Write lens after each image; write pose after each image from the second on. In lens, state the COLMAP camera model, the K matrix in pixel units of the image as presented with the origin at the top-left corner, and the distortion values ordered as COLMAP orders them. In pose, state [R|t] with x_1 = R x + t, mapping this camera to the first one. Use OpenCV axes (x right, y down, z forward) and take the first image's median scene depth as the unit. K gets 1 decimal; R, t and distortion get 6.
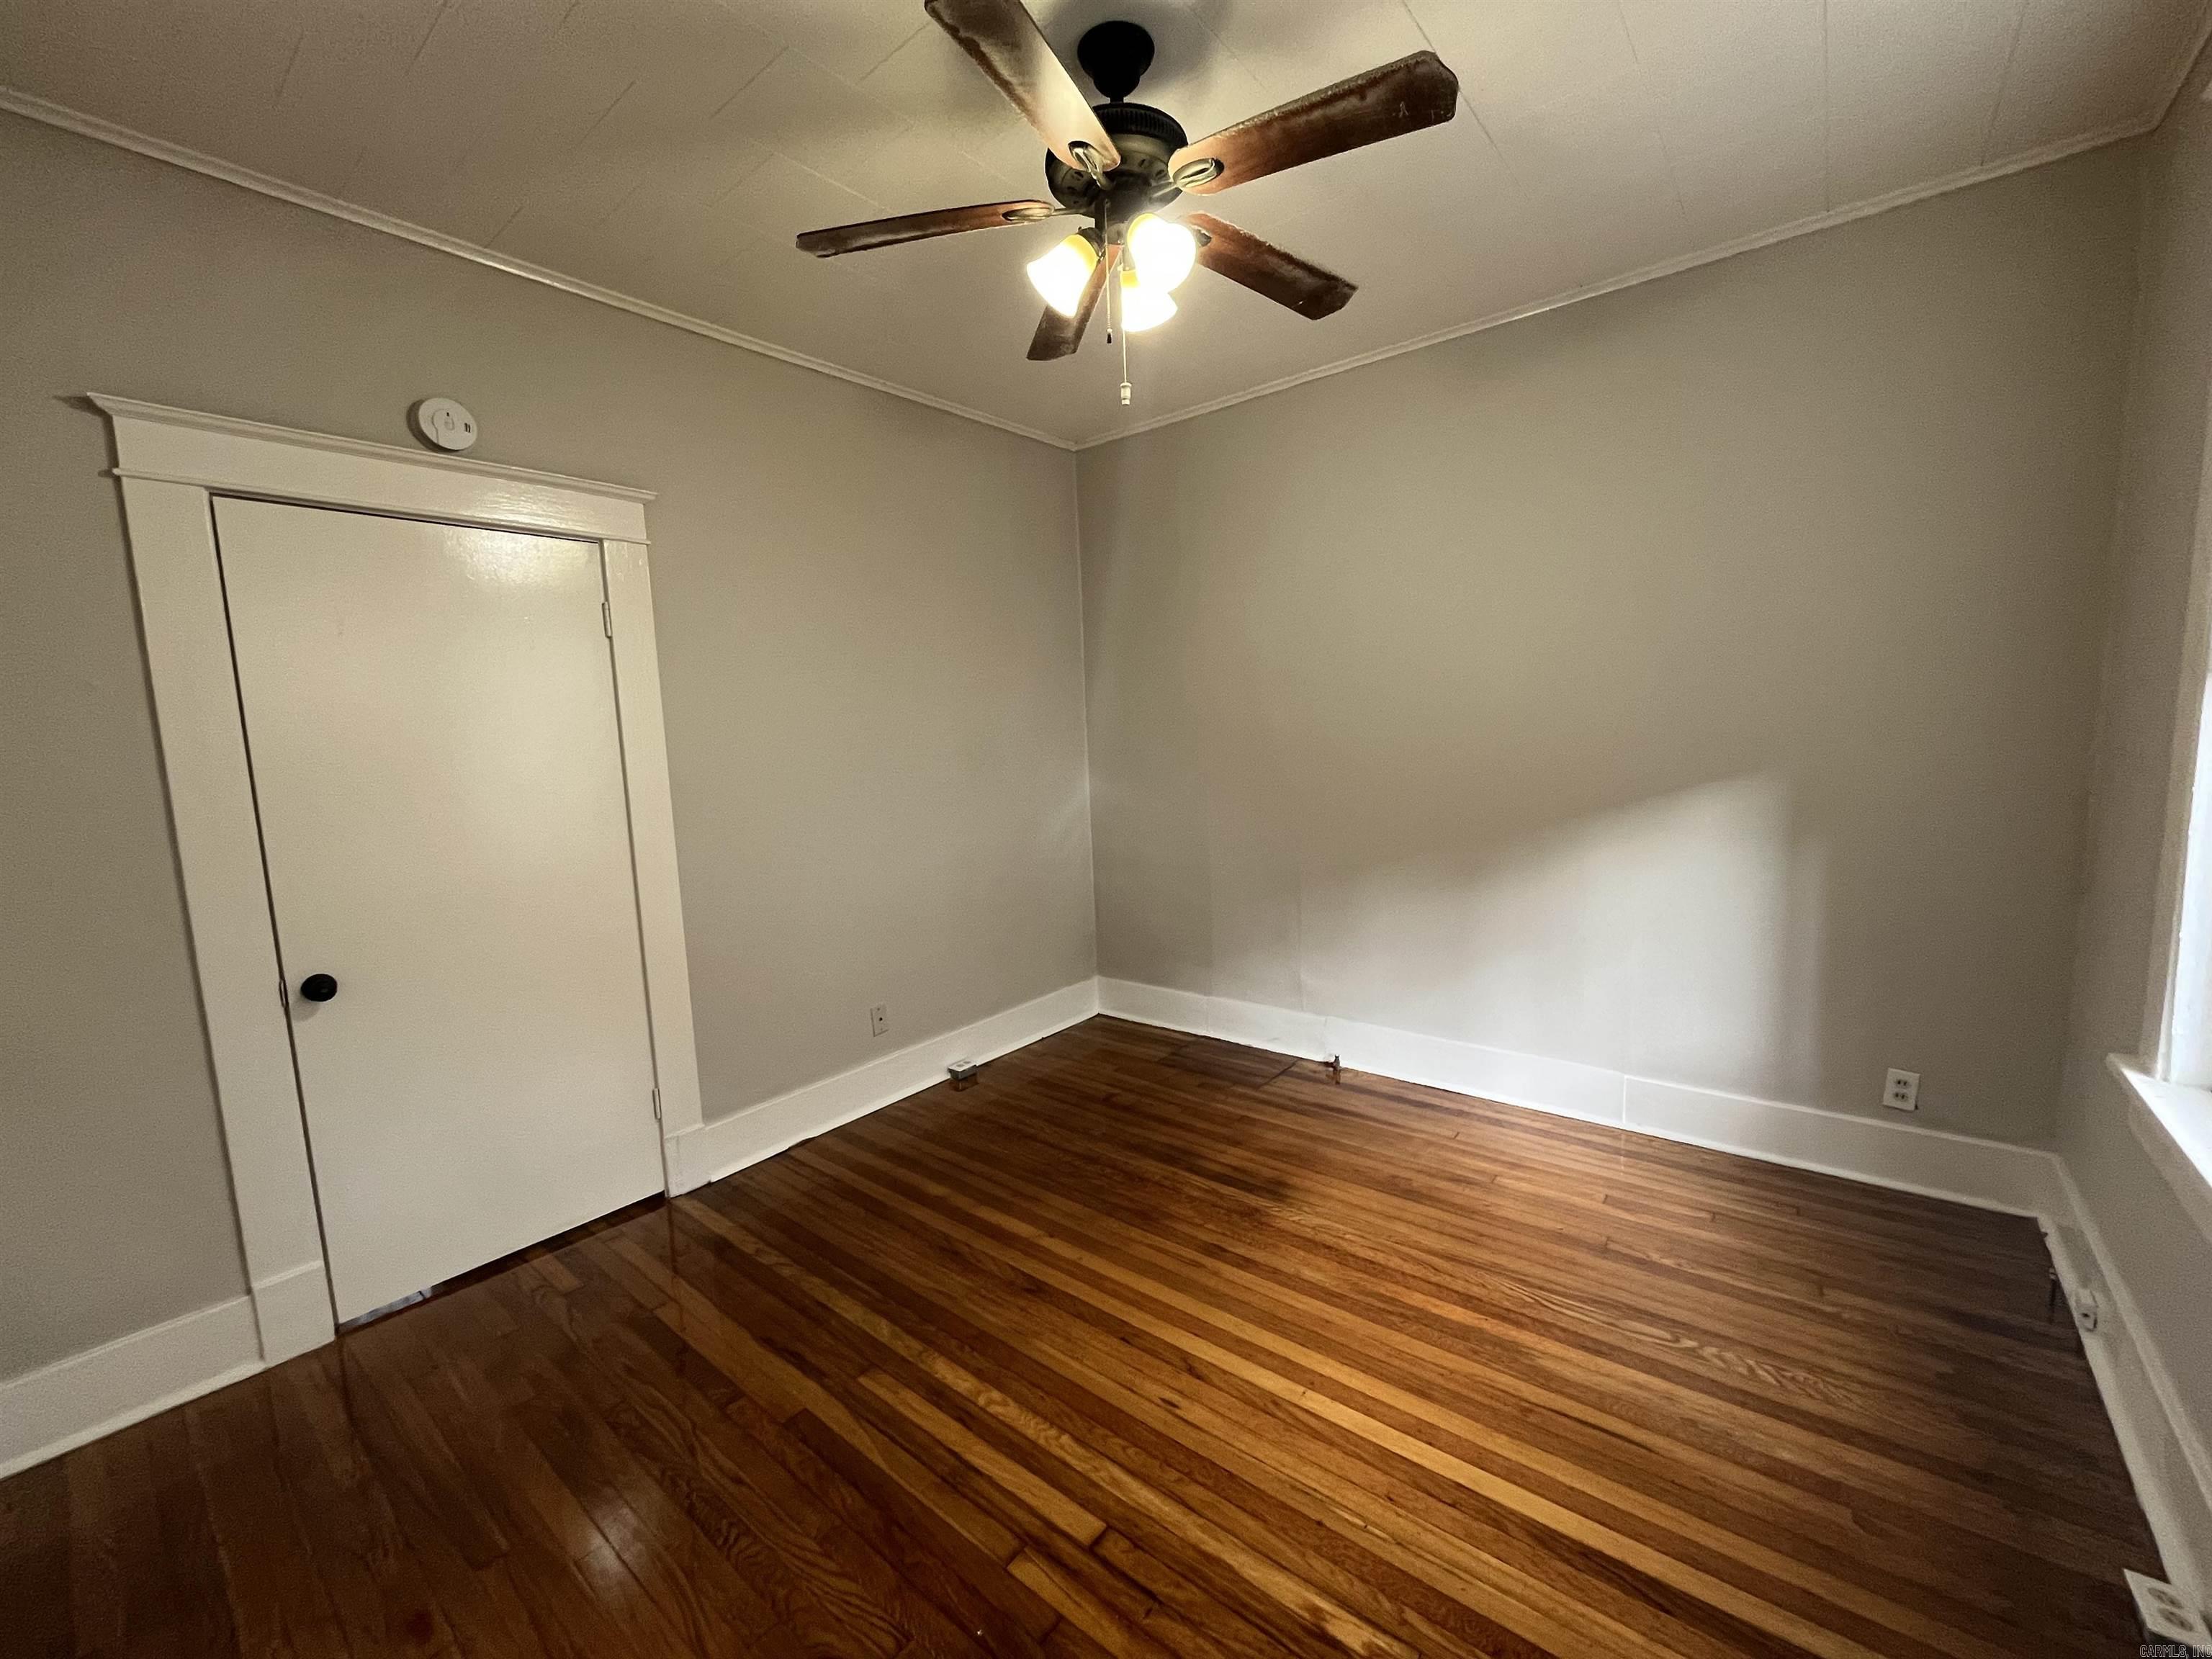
lens RADIAL K [[890.7, 0, 1106.0], [0, 890.7, 829.5], [0, 0, 1]] dist [0.000214, 0.000028]
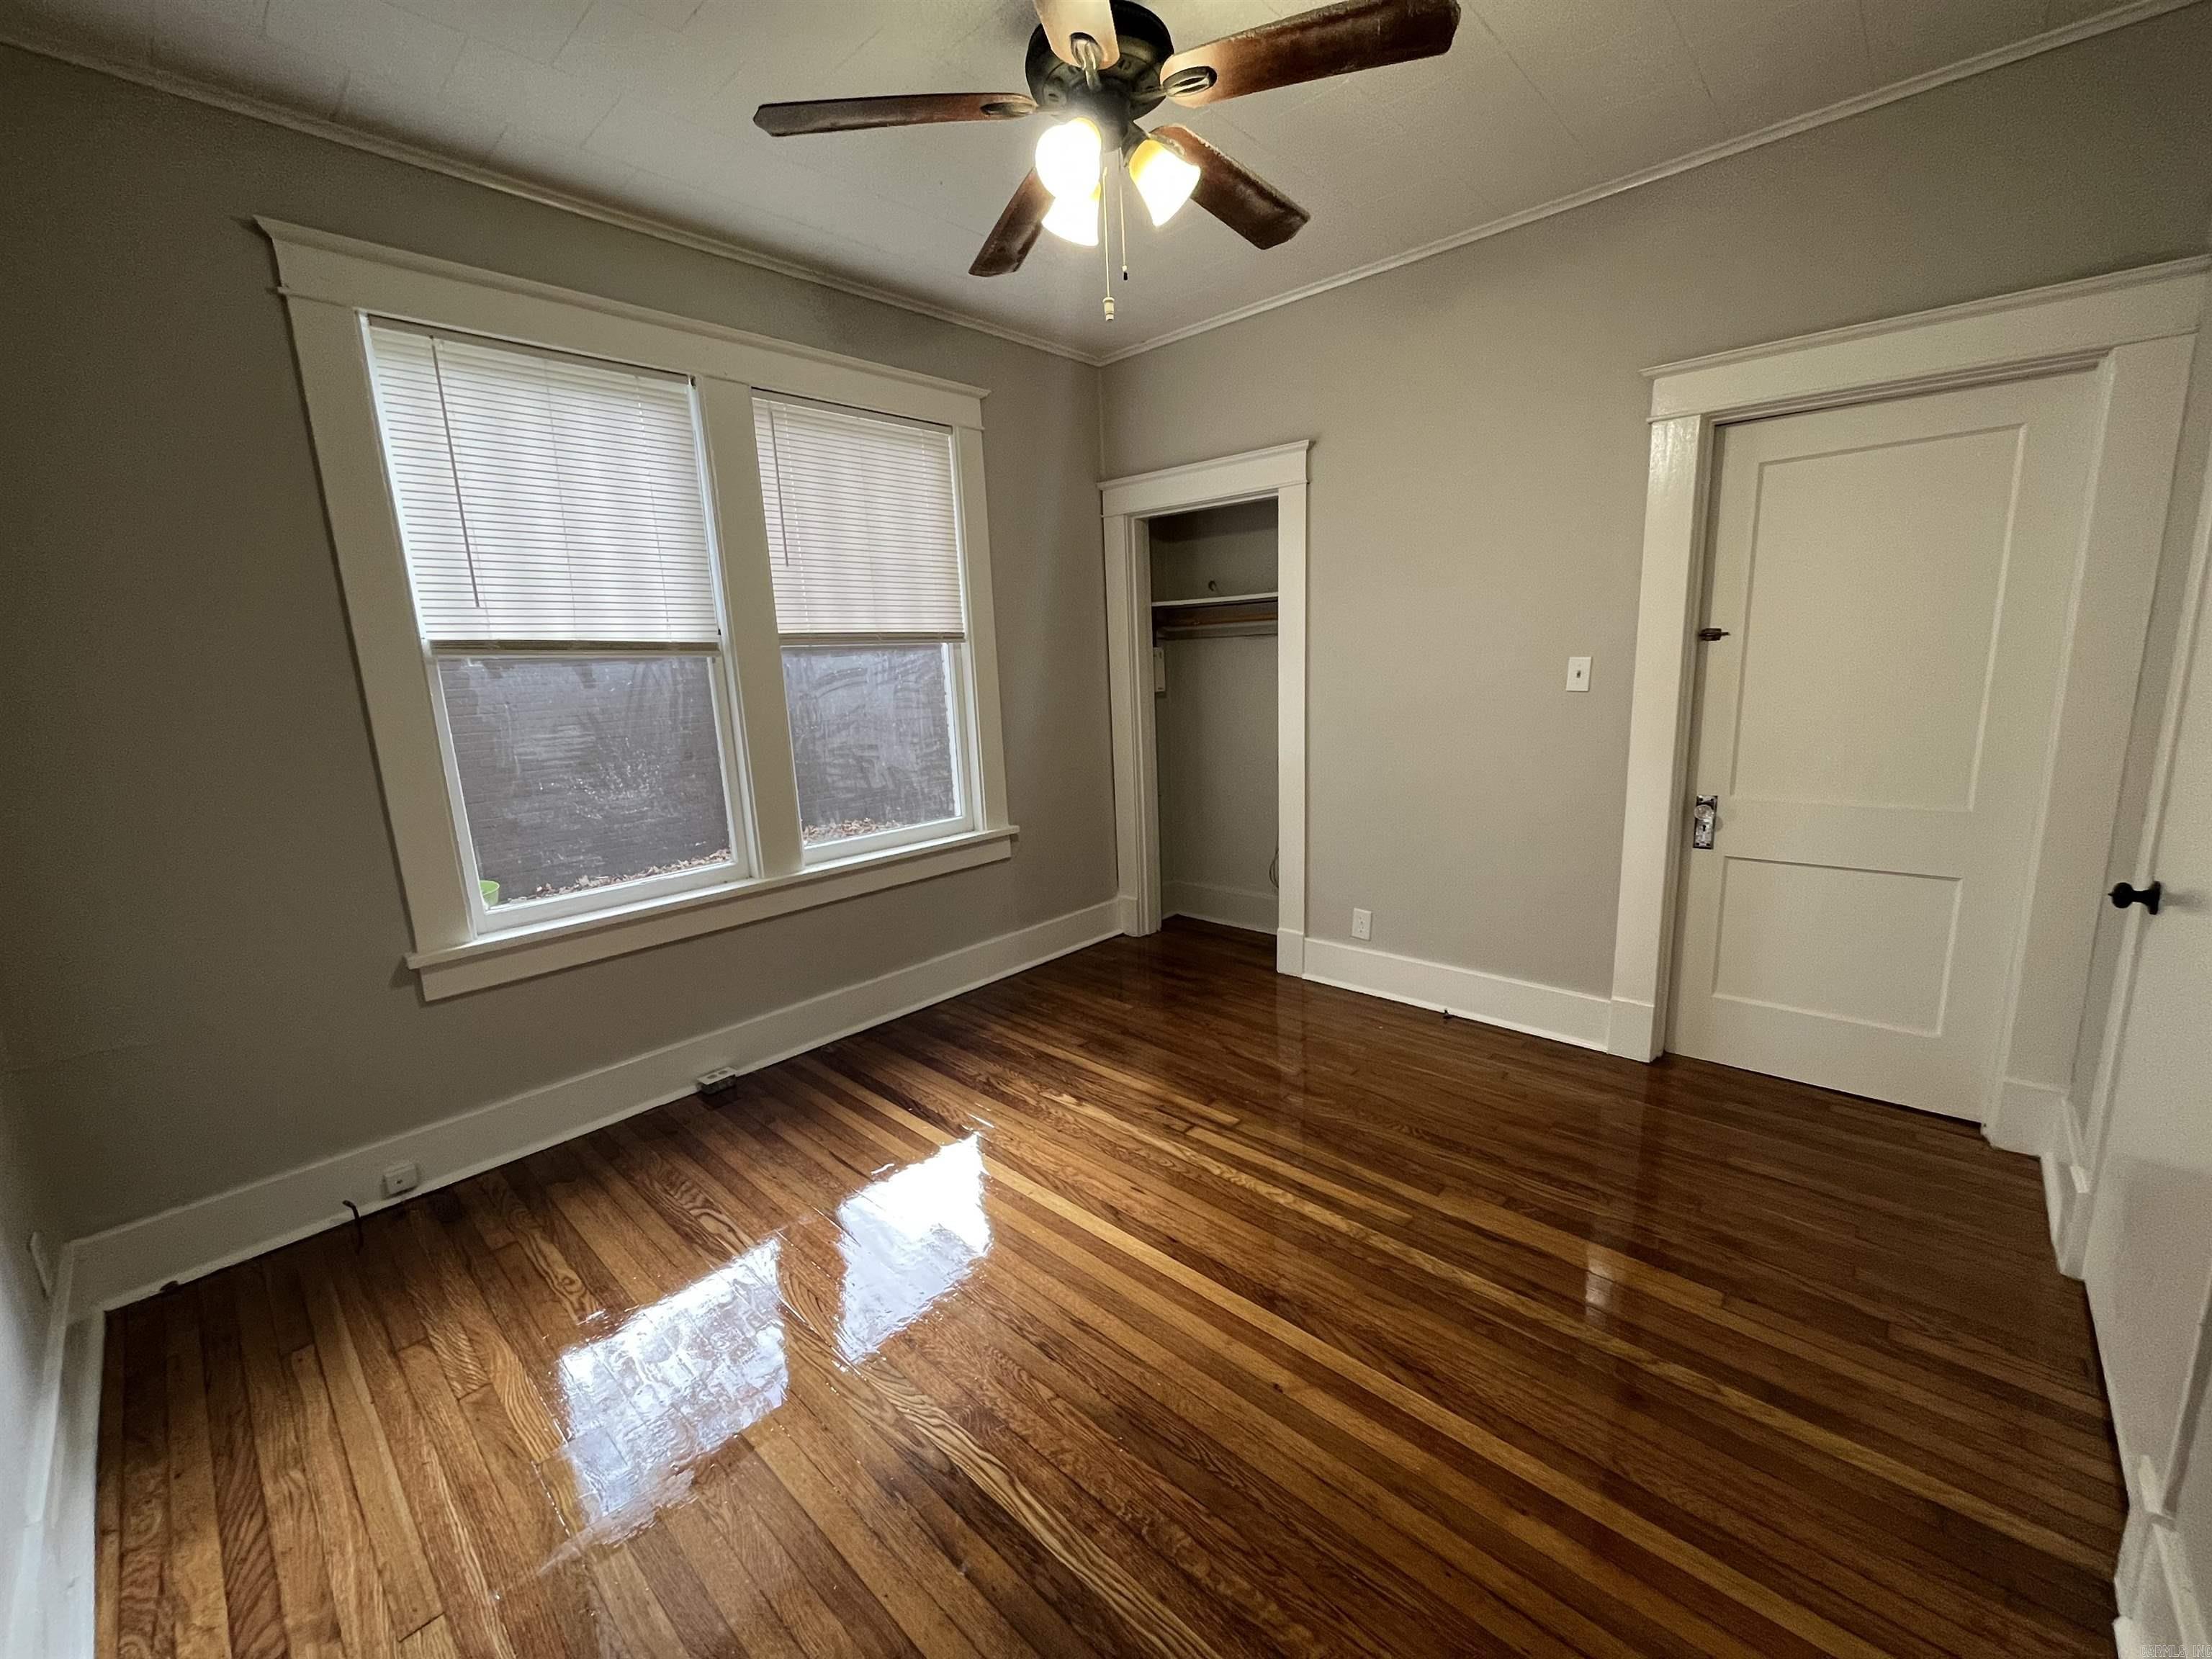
lens RADIAL K [[799.5, 0, 1076.4], [0, 799.5, 816.1], [0, 0, 1]] dist [-0.000071, -0.000031]
pose [[-0.991157, 0.058074, 0.119315, -0.008196], [0.091373, 0.950713, 0.296305, -0.193663], [-0.096227, 0.304586, -0.947611, 1.762278]]
